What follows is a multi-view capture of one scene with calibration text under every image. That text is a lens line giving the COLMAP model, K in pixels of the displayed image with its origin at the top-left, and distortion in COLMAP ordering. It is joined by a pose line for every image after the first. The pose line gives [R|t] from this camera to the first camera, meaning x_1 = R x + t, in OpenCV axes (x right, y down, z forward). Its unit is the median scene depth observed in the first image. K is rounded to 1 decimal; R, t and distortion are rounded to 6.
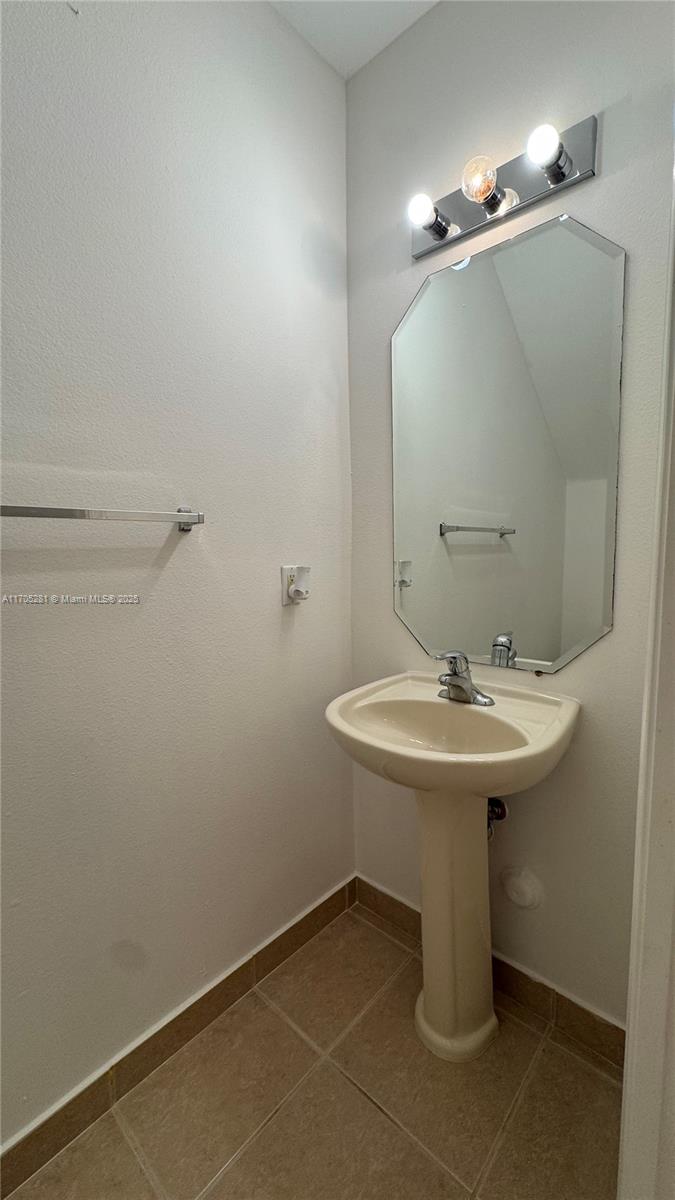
lens RADIAL K [[481.7, 0, 340.3], [0, 481.7, 599.3], [0, 0, 1]] dist [-0.001958, 0.000412]
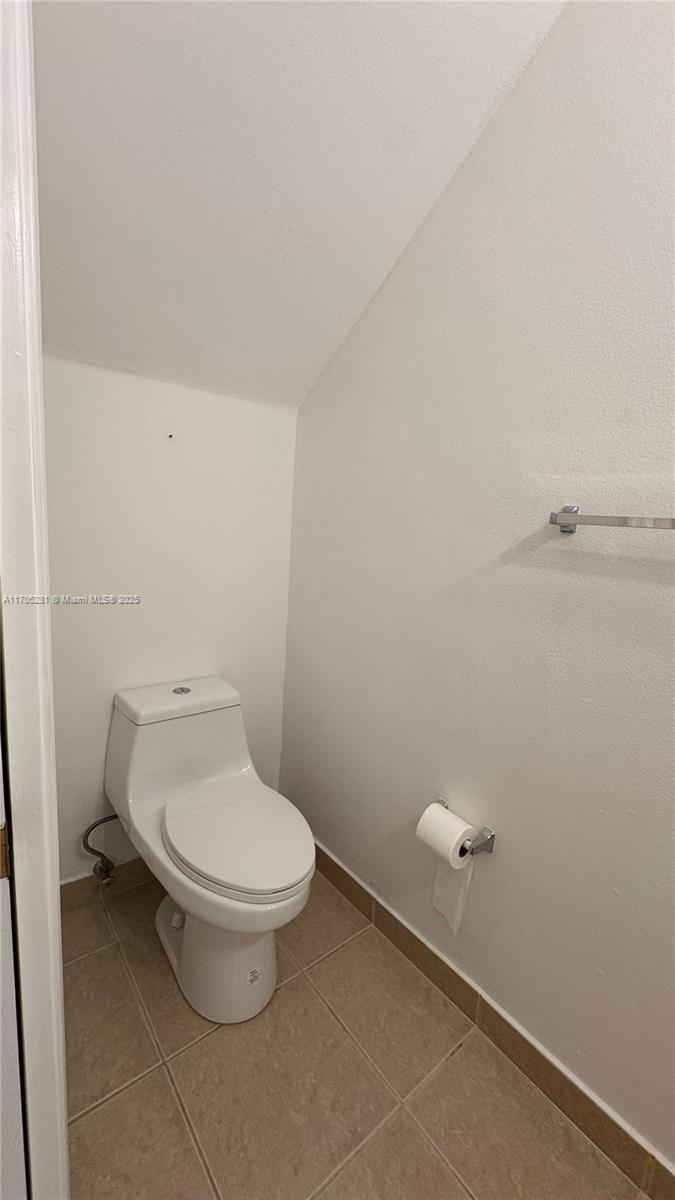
lens RADIAL K [[461.1, 0, 337.5], [0, 461.1, 600.0], [0, 0, 1]] dist [-0.001430, -0.000005]
pose [[-0.139618, 0.147554, -0.979150, 0.594961], [-0.198160, 0.964669, 0.173628, -0.079191], [0.970175, 0.218270, -0.105446, 0.657874]]
